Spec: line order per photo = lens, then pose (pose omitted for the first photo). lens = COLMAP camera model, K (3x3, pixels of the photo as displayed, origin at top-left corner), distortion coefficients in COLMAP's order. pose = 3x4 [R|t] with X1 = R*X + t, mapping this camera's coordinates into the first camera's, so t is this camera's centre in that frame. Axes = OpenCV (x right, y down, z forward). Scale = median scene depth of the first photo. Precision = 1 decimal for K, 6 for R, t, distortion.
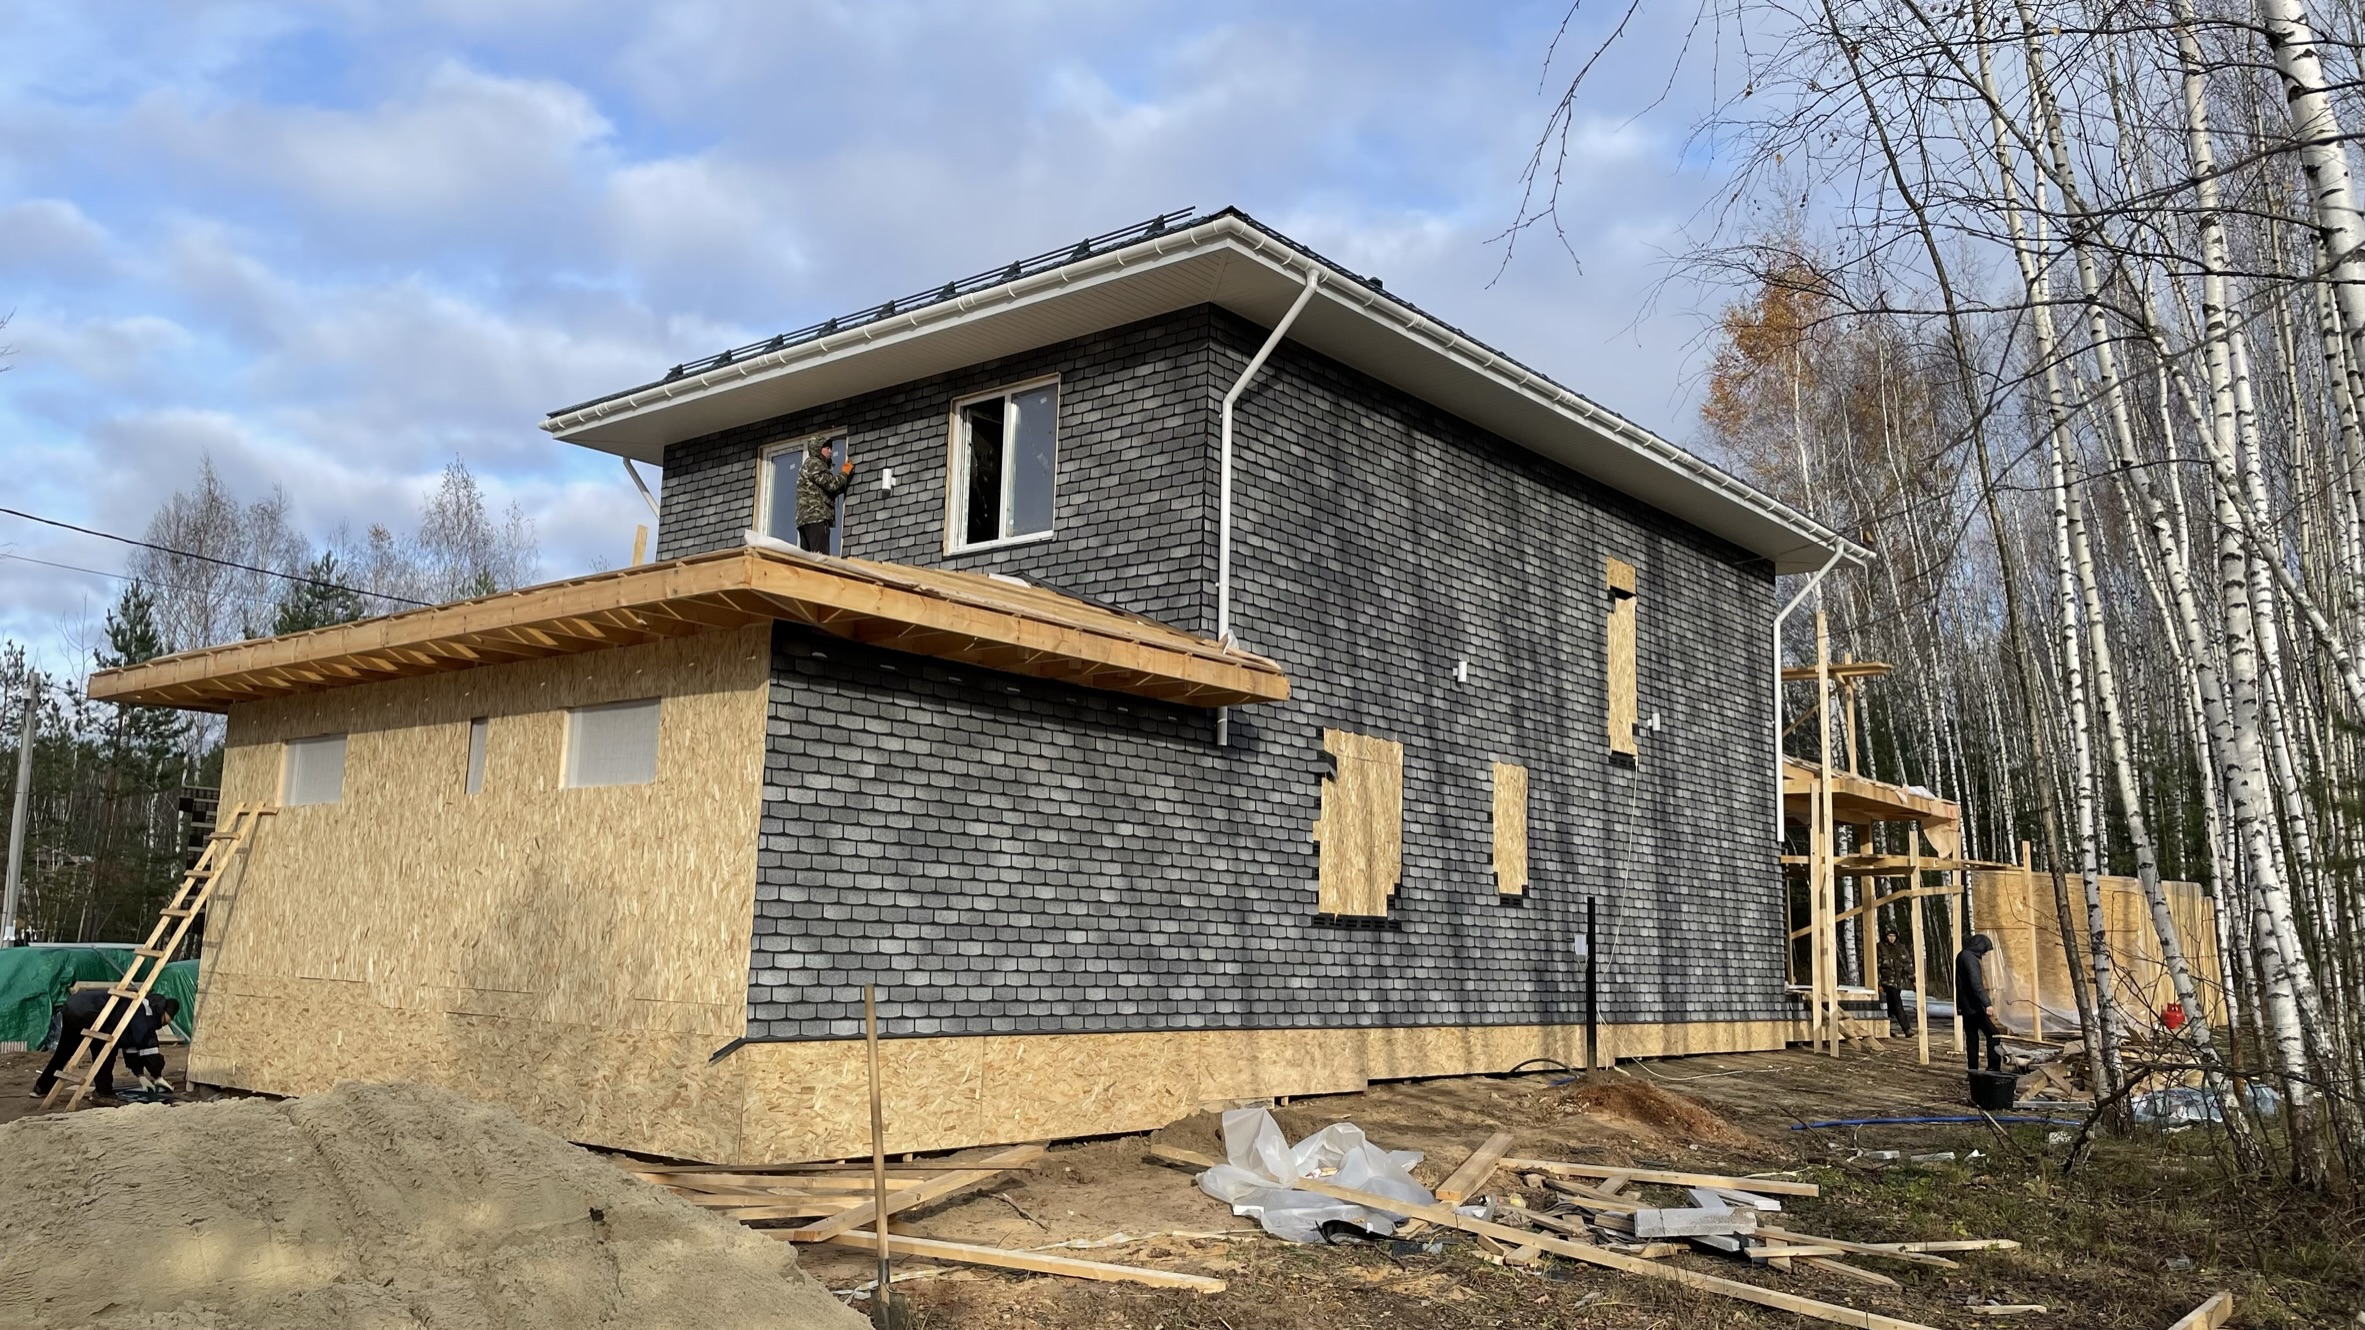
lens RADIAL K [[1807.8, 0, 1182.2], [0, 1807.8, 662.8], [0, 0, 1]] dist [0.034537, 0.000457]
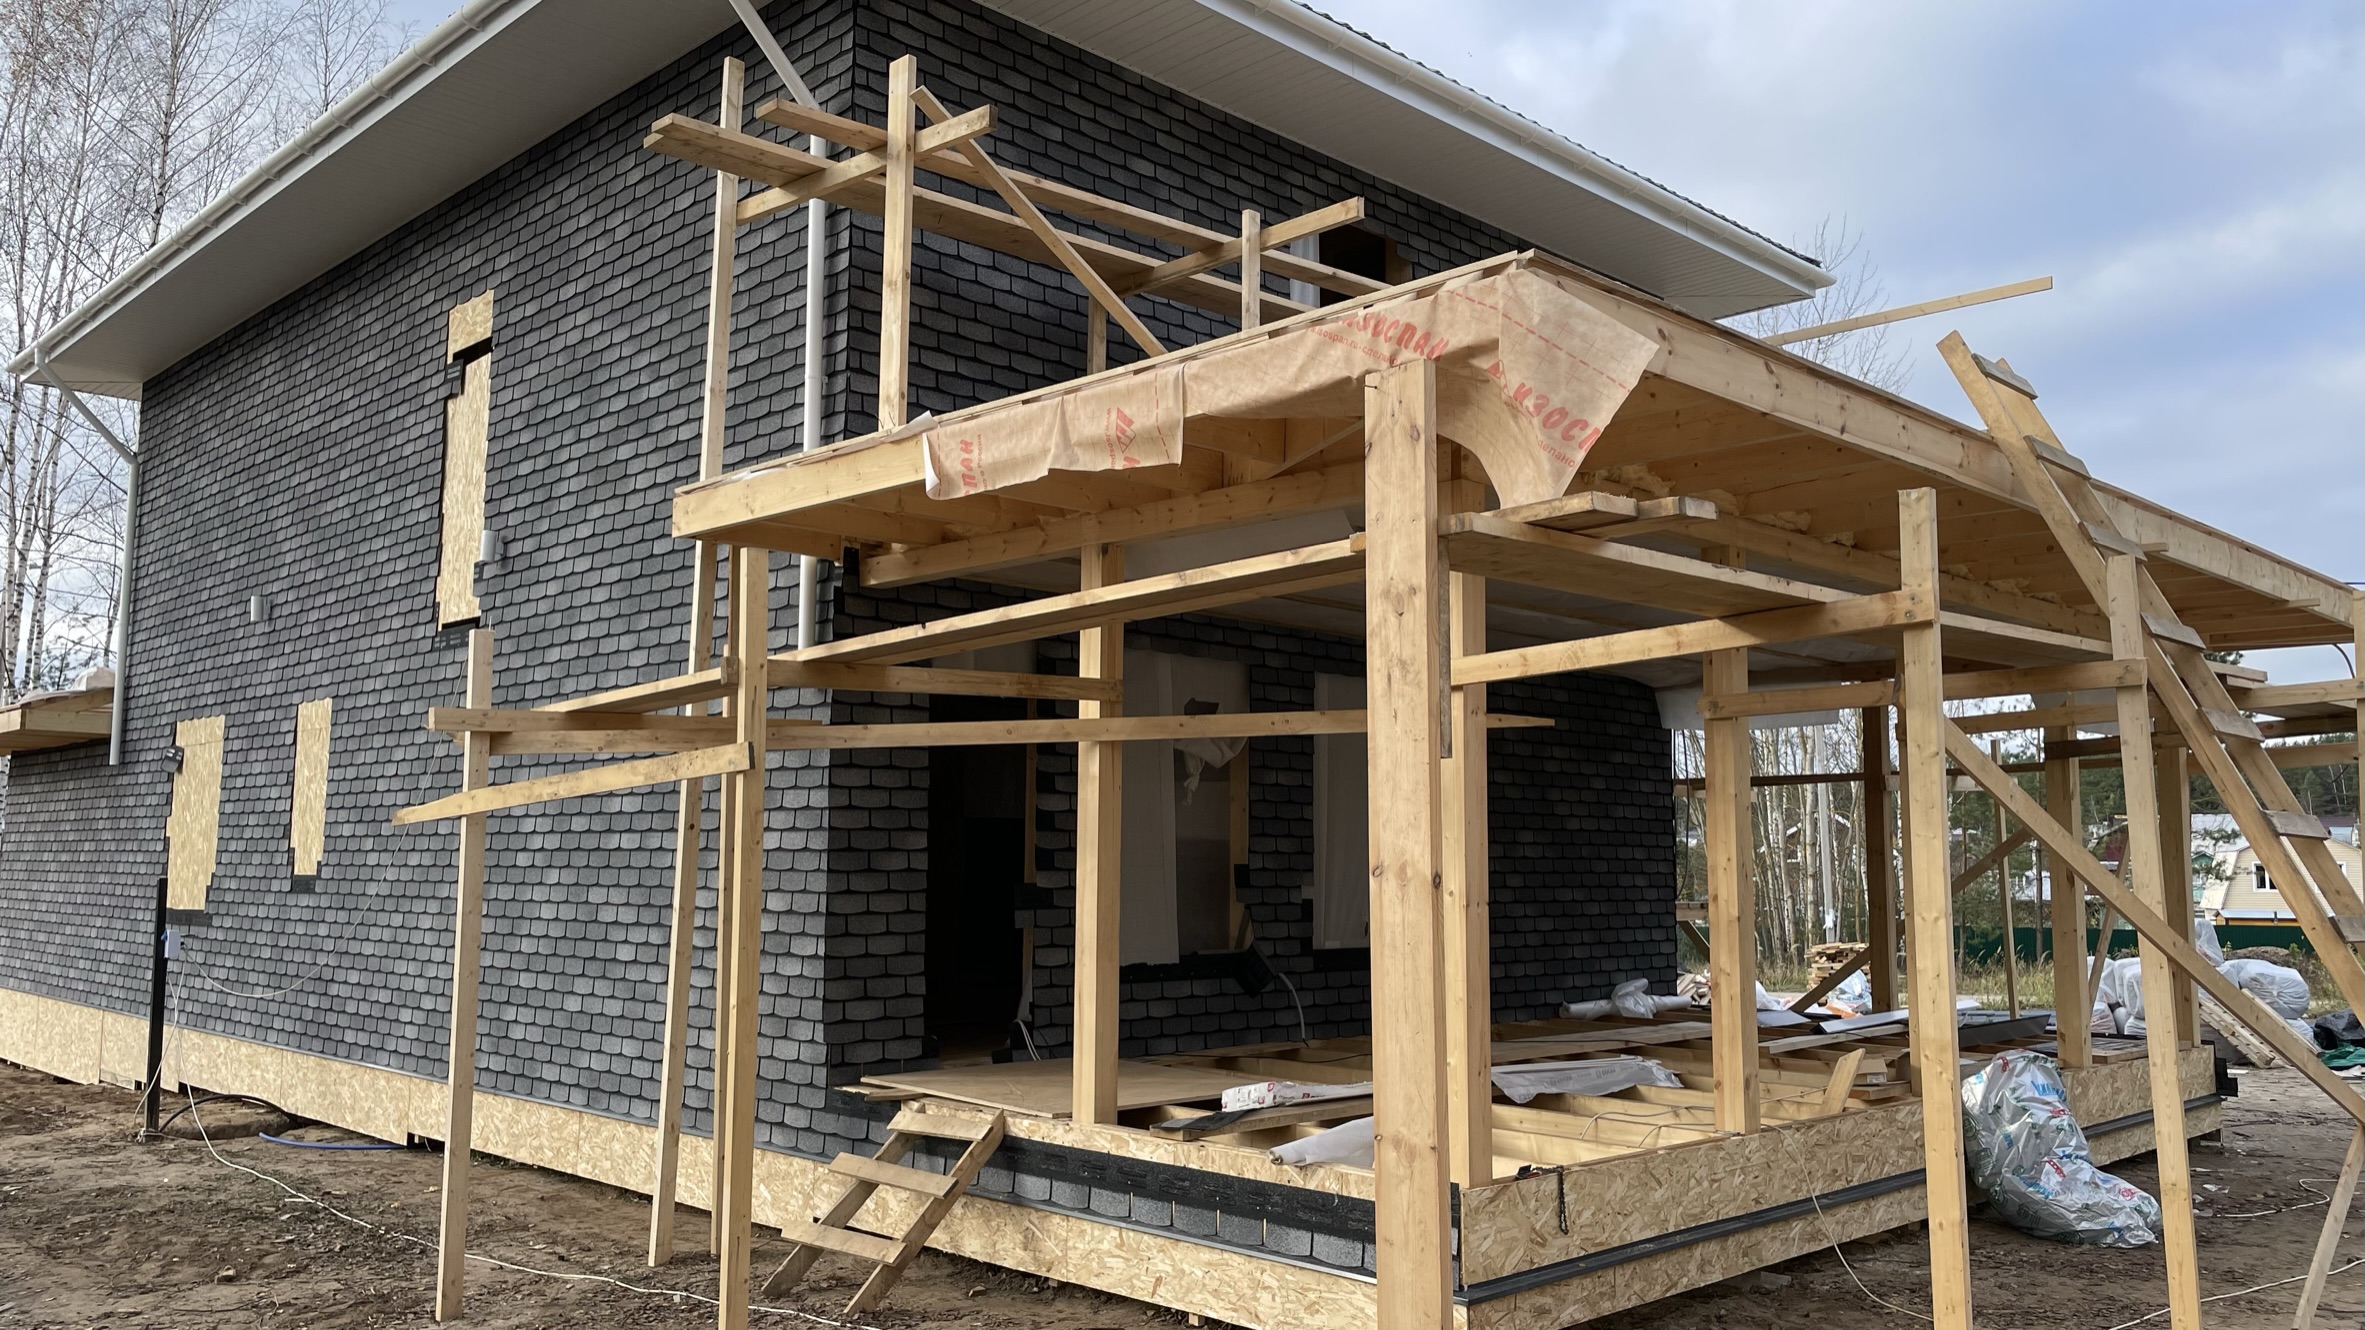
lens RADIAL K [[1807.8, 0, 1183.0], [0, 1807.8, 663.1], [0, 0, 1]] dist [0.034537, 0.000457]
pose [[-0.091329, -0.134946, -0.986635, 0.902223], [0.152395, 0.977211, -0.147763, 0.208878], [0.984091, -0.163853, -0.068683, 1.424672]]
